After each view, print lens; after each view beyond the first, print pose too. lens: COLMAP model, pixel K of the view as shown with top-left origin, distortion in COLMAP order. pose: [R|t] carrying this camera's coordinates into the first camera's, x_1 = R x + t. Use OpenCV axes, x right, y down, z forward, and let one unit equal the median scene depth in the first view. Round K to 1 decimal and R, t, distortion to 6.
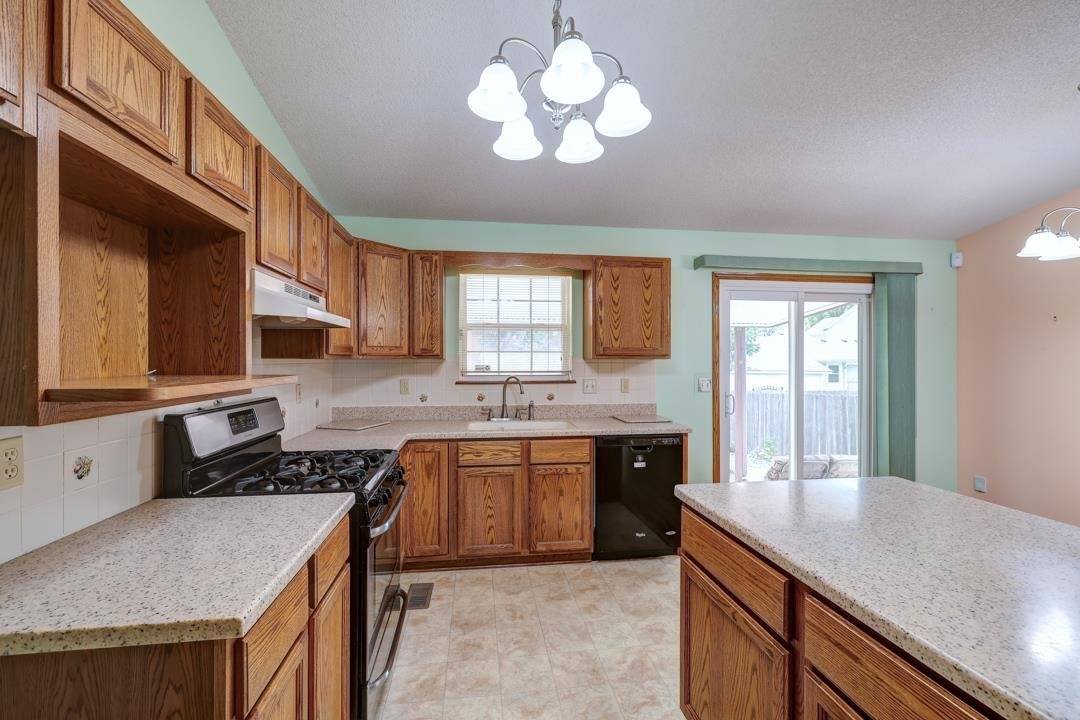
lens RADIAL K [[458.9, 0, 533.5], [0, 458.9, 359.2], [0, 0, 1]] dist [0.000679, 0.000032]
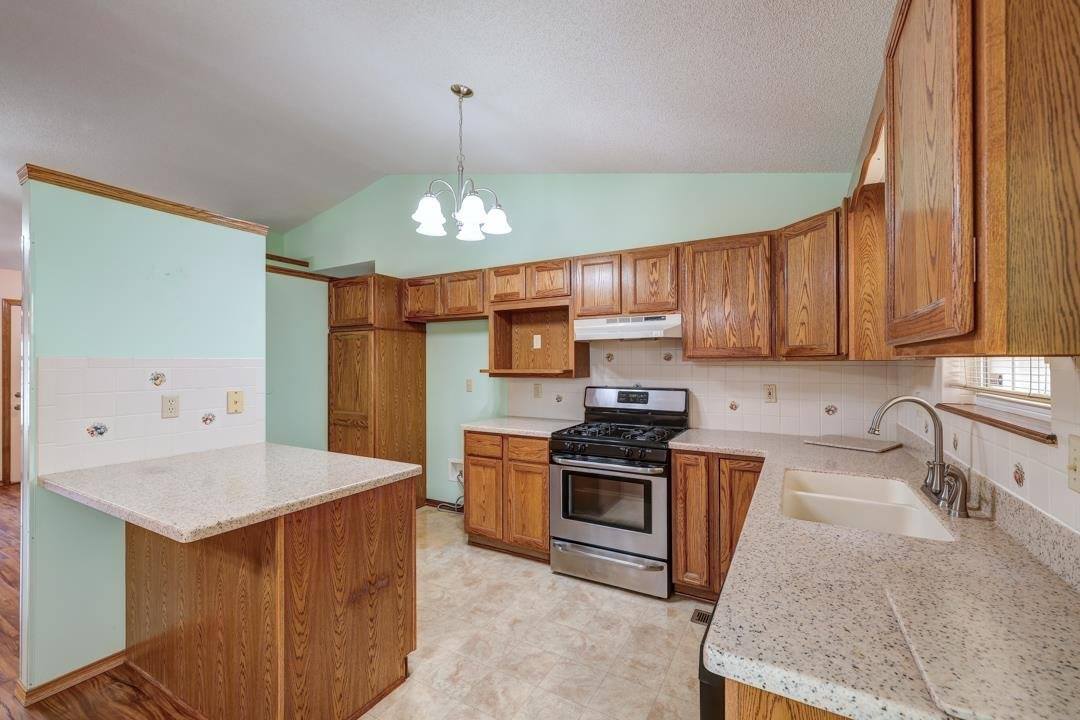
lens RADIAL K [[458.9, 0, 534.0], [0, 458.9, 361.3], [0, 0, 1]] dist [0.000679, 0.000032]
pose [[-0.610356, -0.000320, -0.792127, 0.876775], [0.005901, 0.999970, -0.004951, 0.003753], [0.792105, -0.007697, -0.610336, 1.596326]]
